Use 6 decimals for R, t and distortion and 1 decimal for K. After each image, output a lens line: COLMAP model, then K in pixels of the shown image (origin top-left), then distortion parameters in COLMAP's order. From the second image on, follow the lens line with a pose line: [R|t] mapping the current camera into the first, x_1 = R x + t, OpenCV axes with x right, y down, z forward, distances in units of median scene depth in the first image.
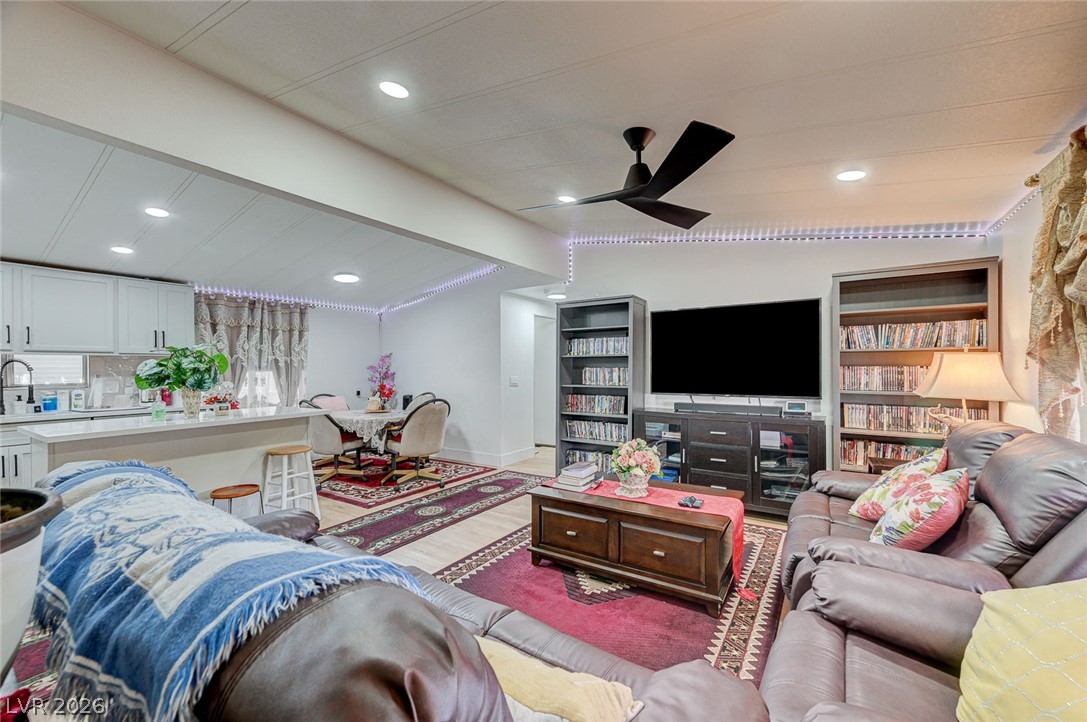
lens RADIAL K [[435.0, 0, 547.6], [0, 435.0, 370.7], [0, 0, 1]] dist [0.001533, 0.000329]
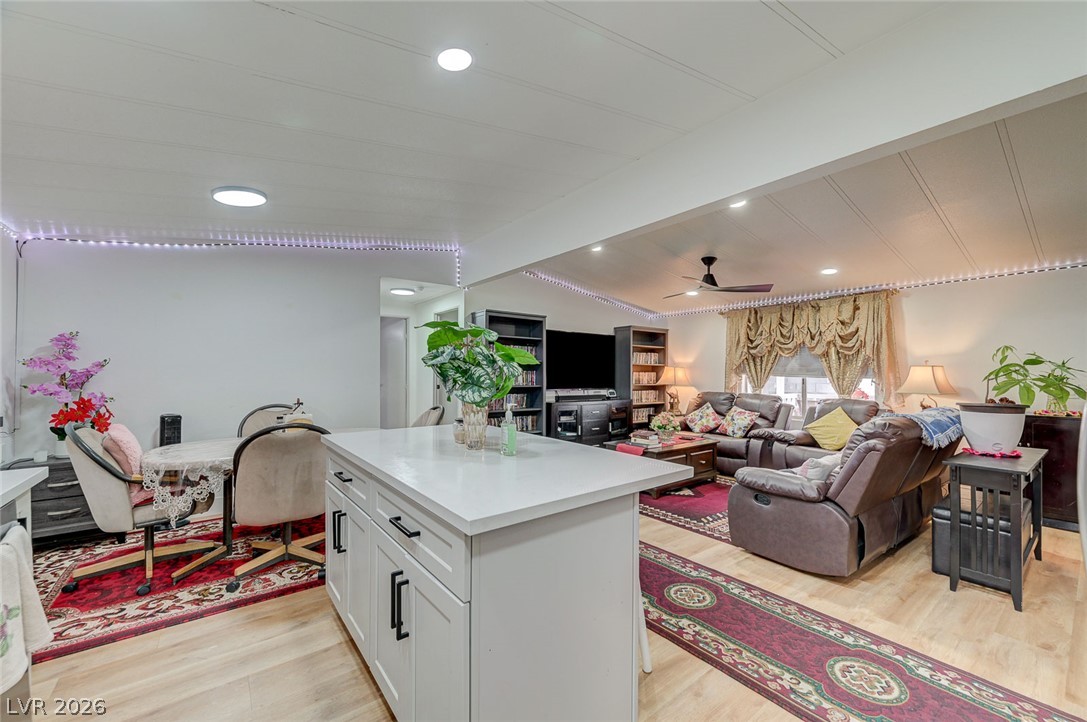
lens RADIAL K [[435.0, 0, 547.6], [0, 435.0, 370.7], [0, 0, 1]] dist [0.001533, 0.000329]
pose [[0.302390, 0.010338, 0.953128, -1.052665], [-0.006737, 0.999939, -0.008708, 0.002983], [-0.953161, -0.003788, 0.302441, 0.590684]]
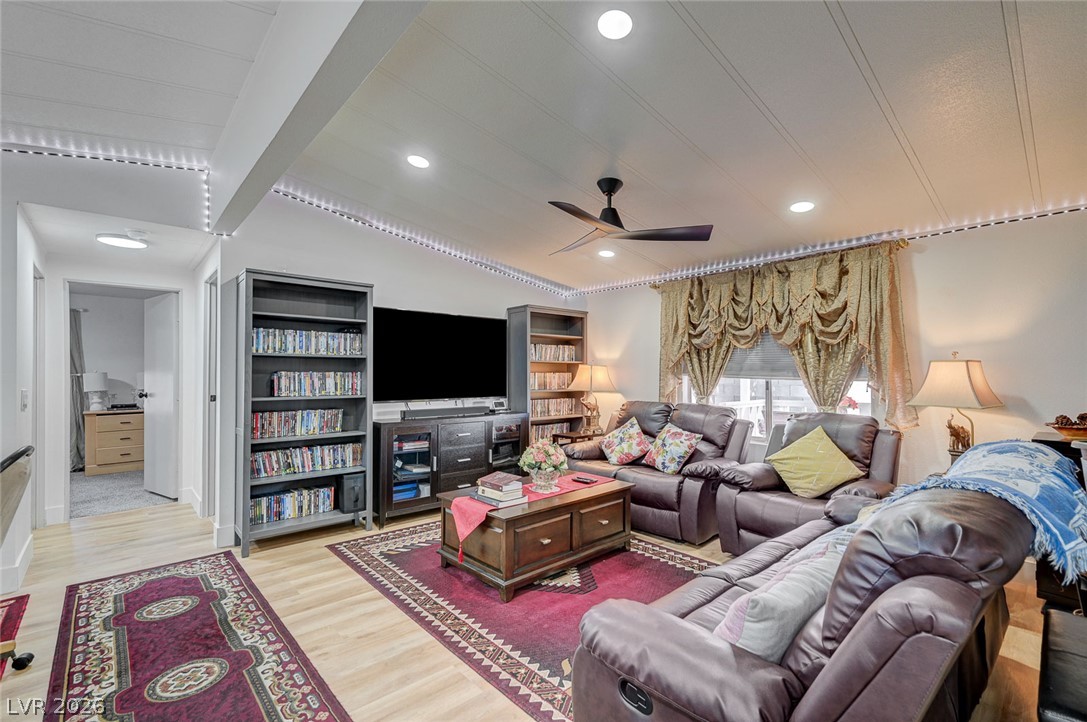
lens RADIAL K [[490.0, 0, 543.0], [0, 490.0, 371.1], [0, 0, 1]] dist [0.001121, 0.000104]
pose [[0.226446, 0.007723, 0.973993, -0.640432], [-0.000503, 0.999969, -0.007812, -0.002423], [-0.974024, 0.001279, 0.226442, 0.471425]]
